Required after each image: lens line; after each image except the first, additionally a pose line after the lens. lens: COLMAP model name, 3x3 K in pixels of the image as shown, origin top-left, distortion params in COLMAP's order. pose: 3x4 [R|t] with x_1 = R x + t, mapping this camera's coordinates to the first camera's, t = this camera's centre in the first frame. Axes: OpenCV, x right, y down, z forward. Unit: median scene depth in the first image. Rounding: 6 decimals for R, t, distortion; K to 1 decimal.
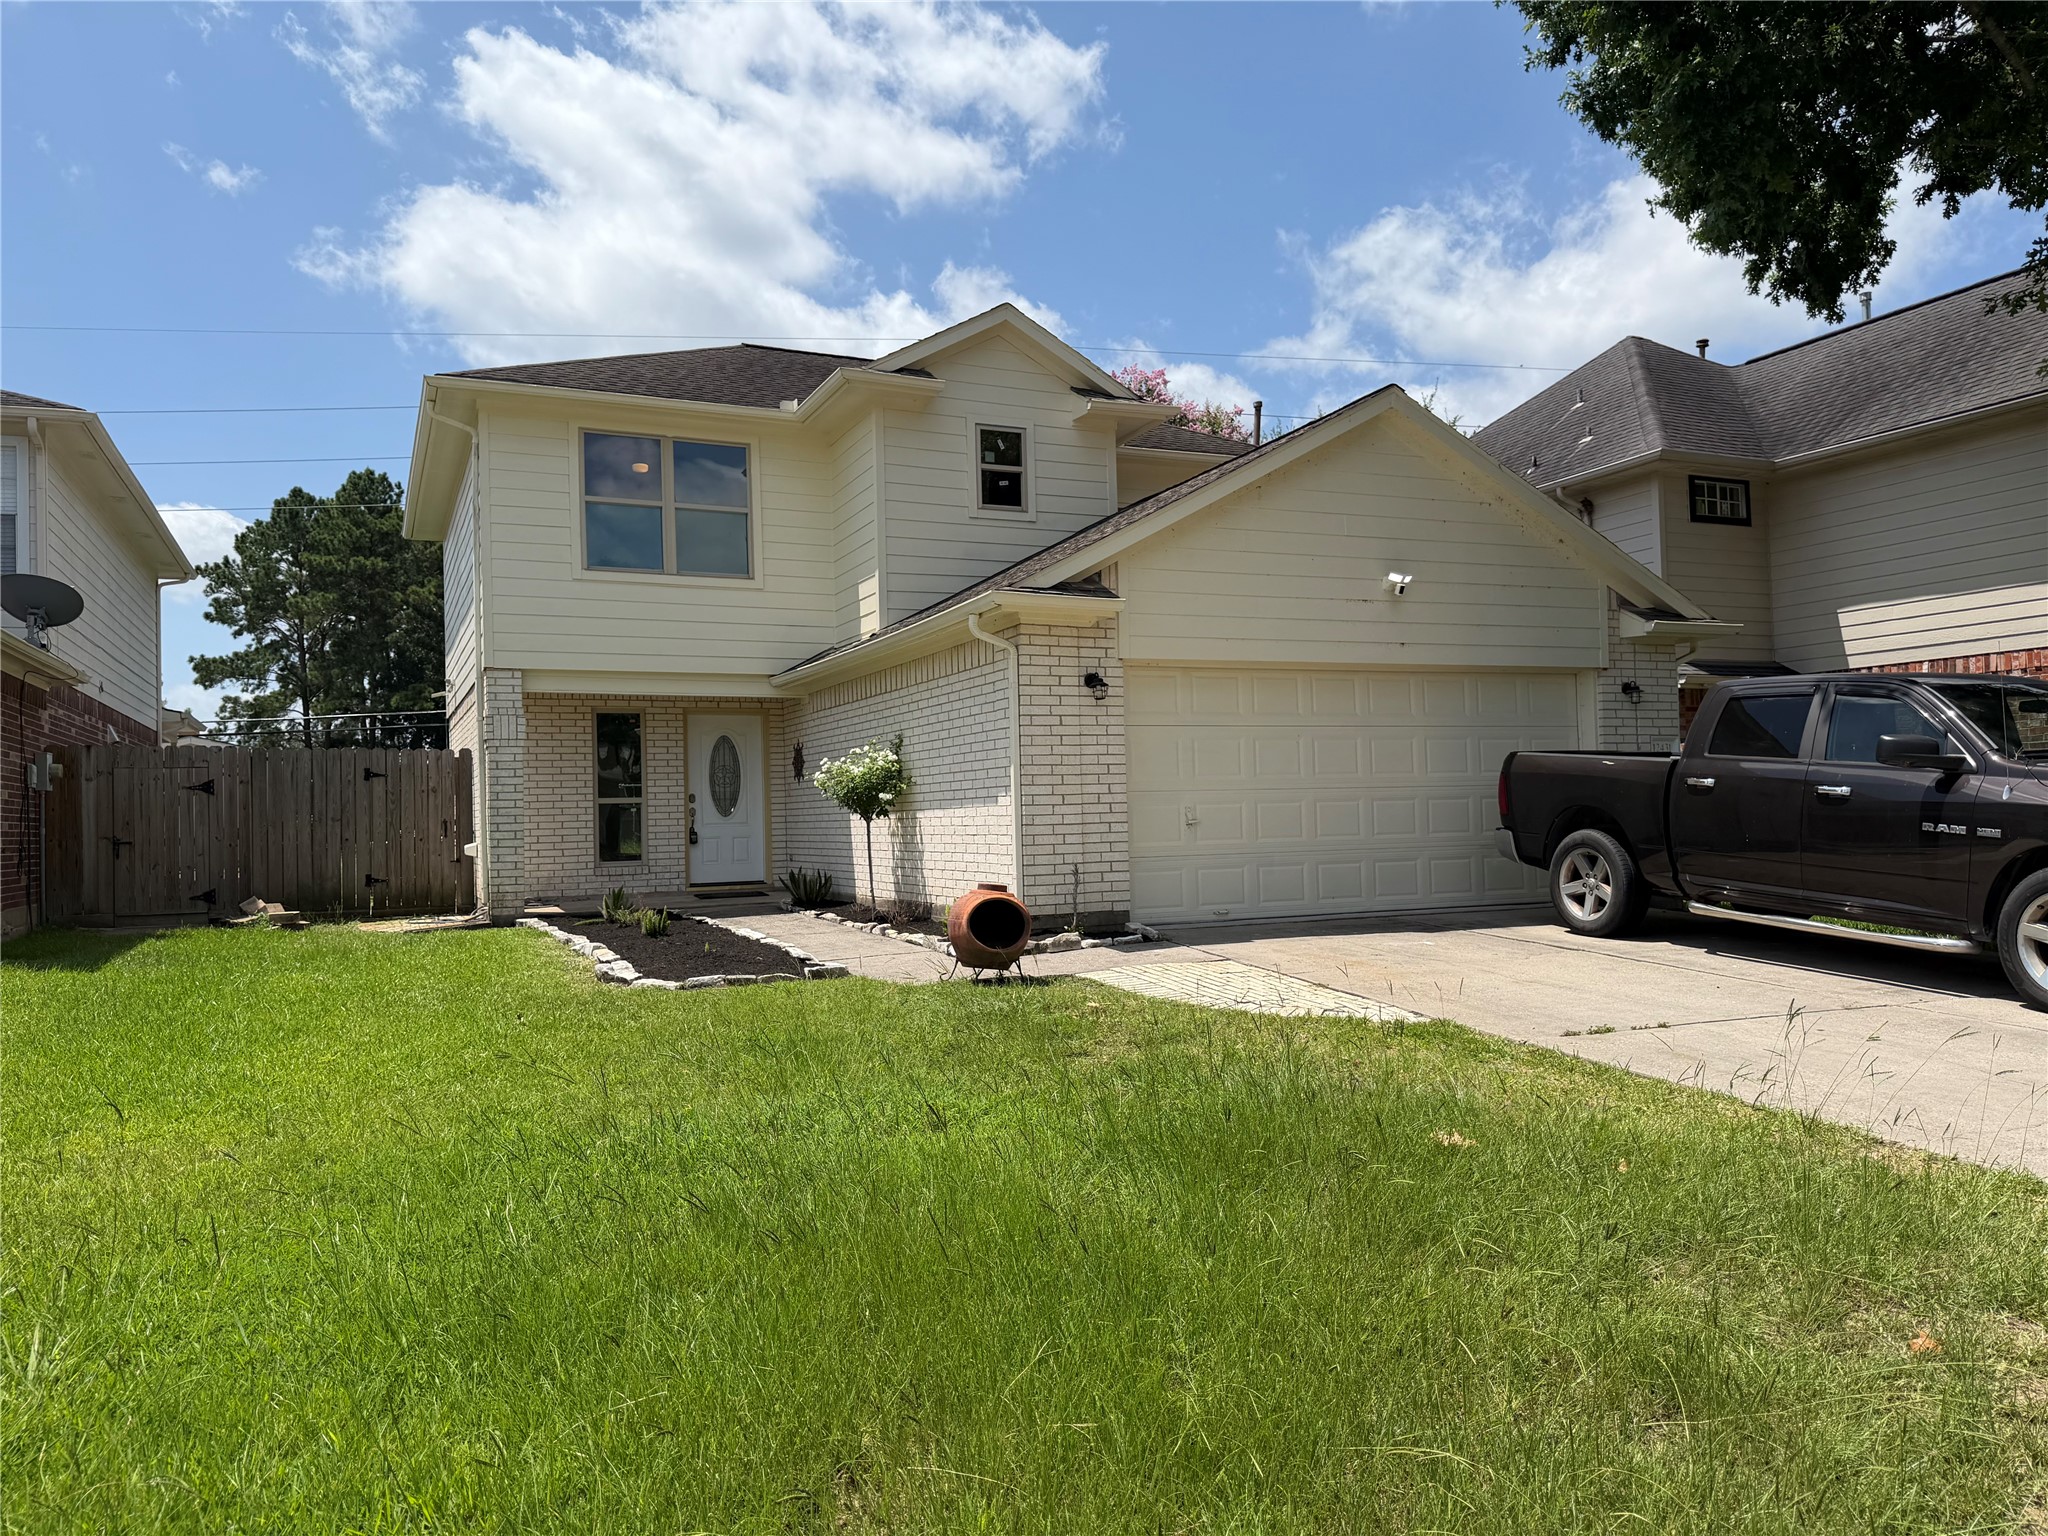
lens RADIAL K [[1423.9, 0, 1022.4], [0, 1423.9, 763.0], [0, 0, 1]] dist [0.135422, -0.251795]
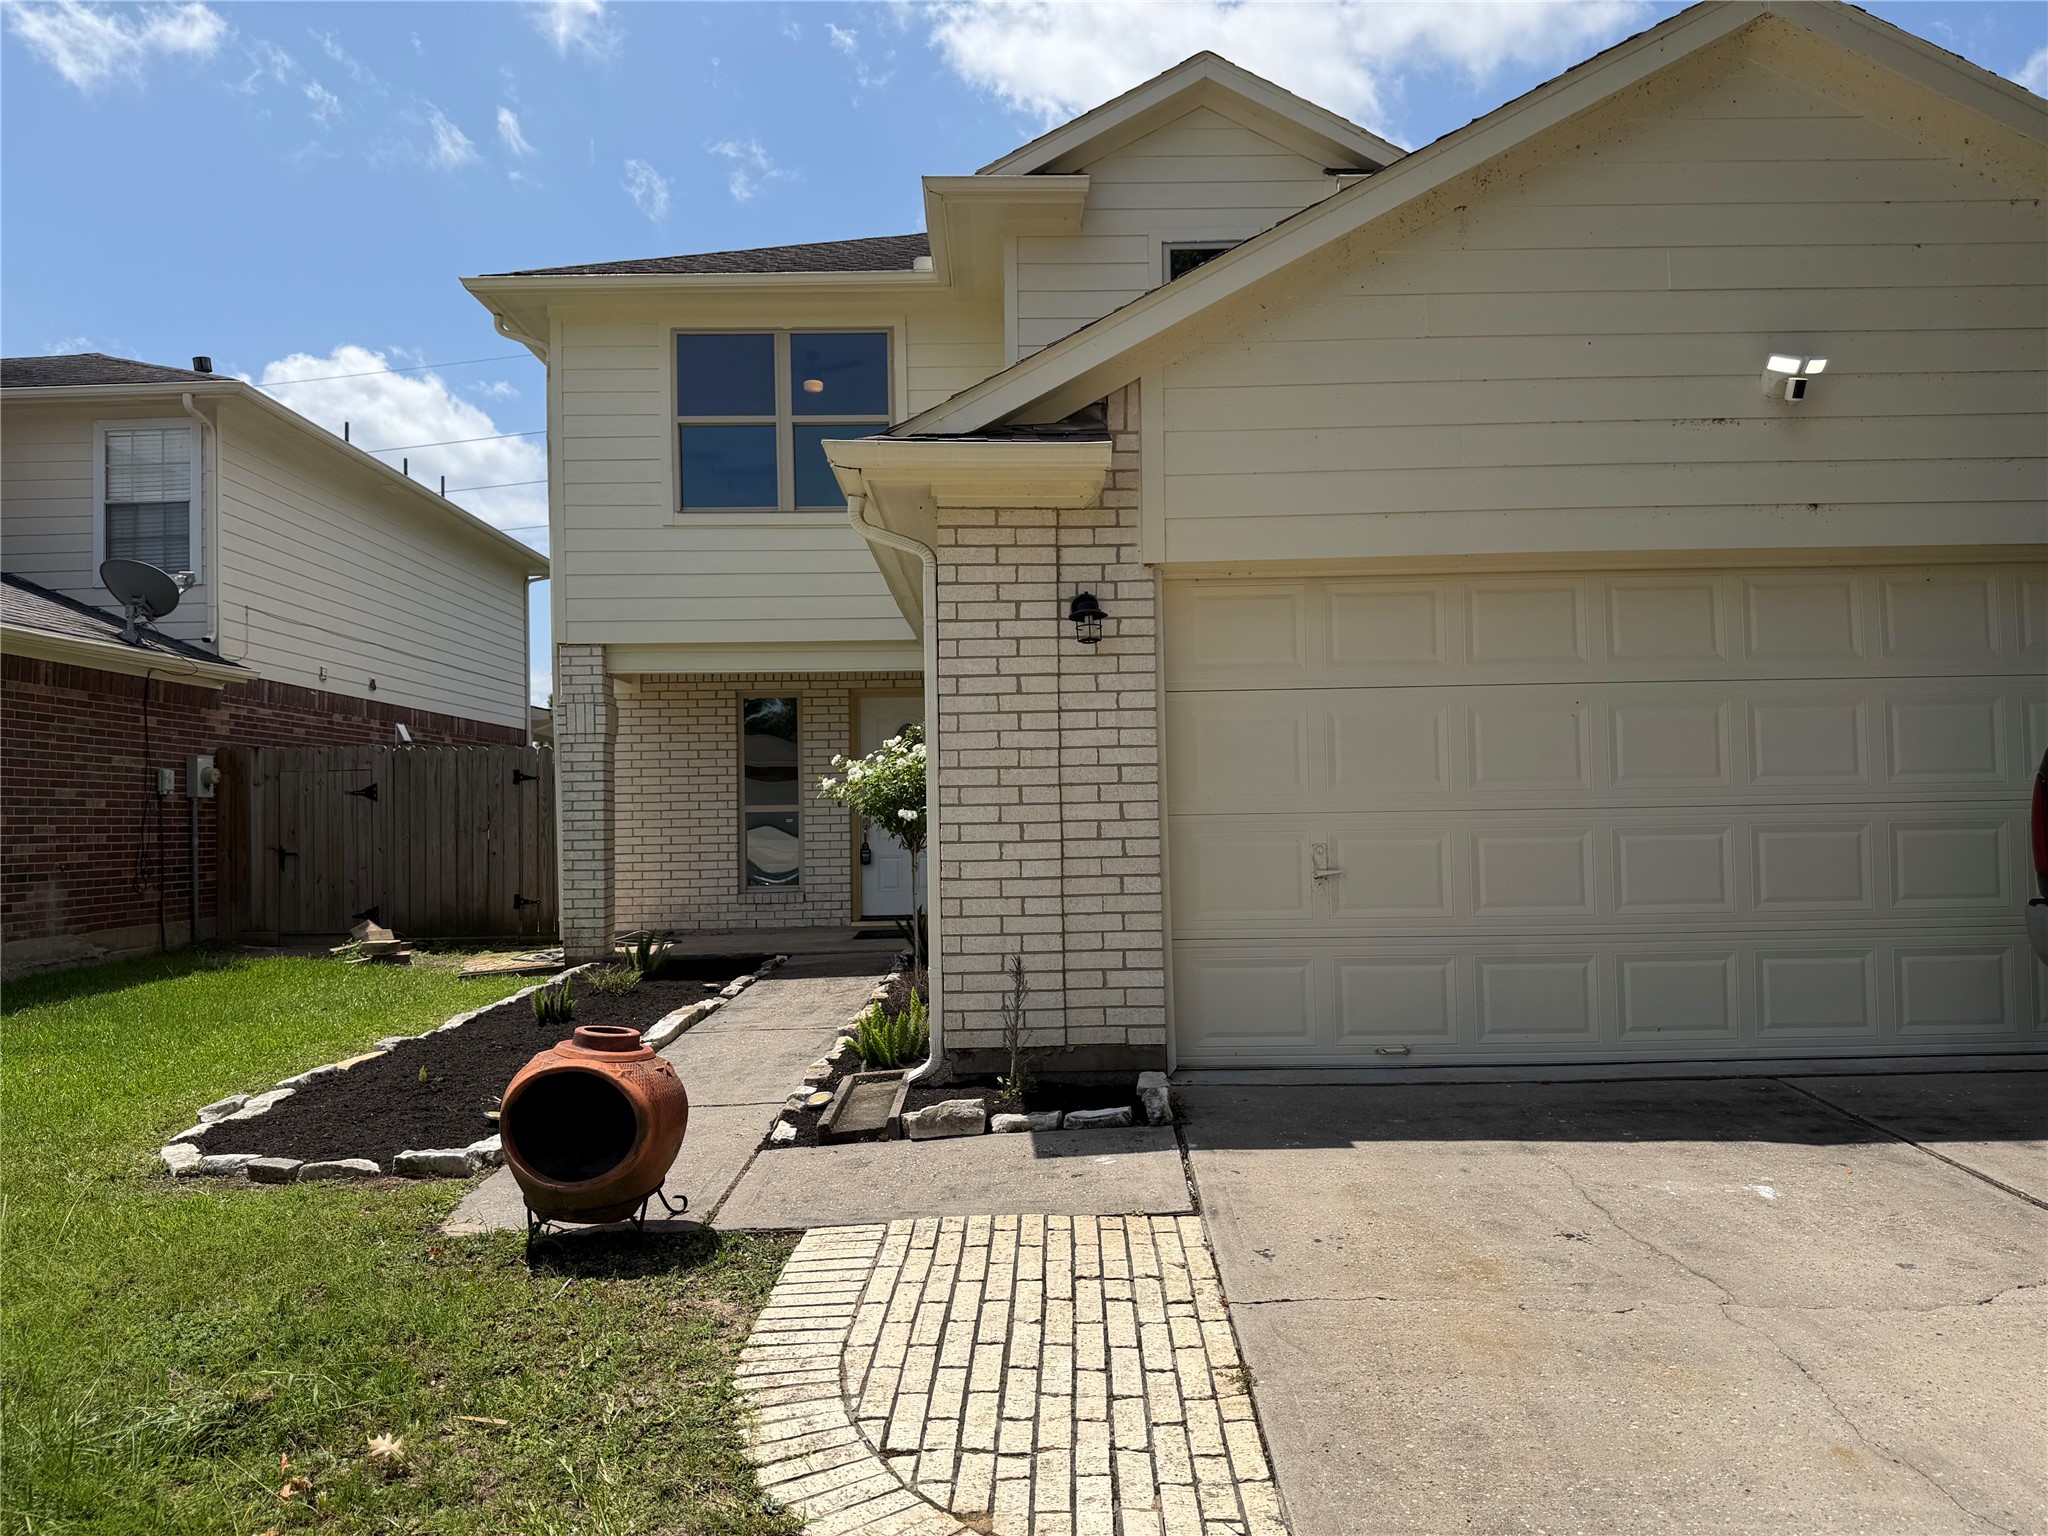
lens RADIAL K [[1423.9, 0, 1022.4], [0, 1423.9, 763.0], [0, 0, 1]] dist [0.135422, -0.251795]
pose [[0.915798, -0.007602, -0.401566, 0.179021], [0.011084, 0.999918, 0.006349, -0.002736], [0.401485, -0.010265, 0.915808, 0.374656]]
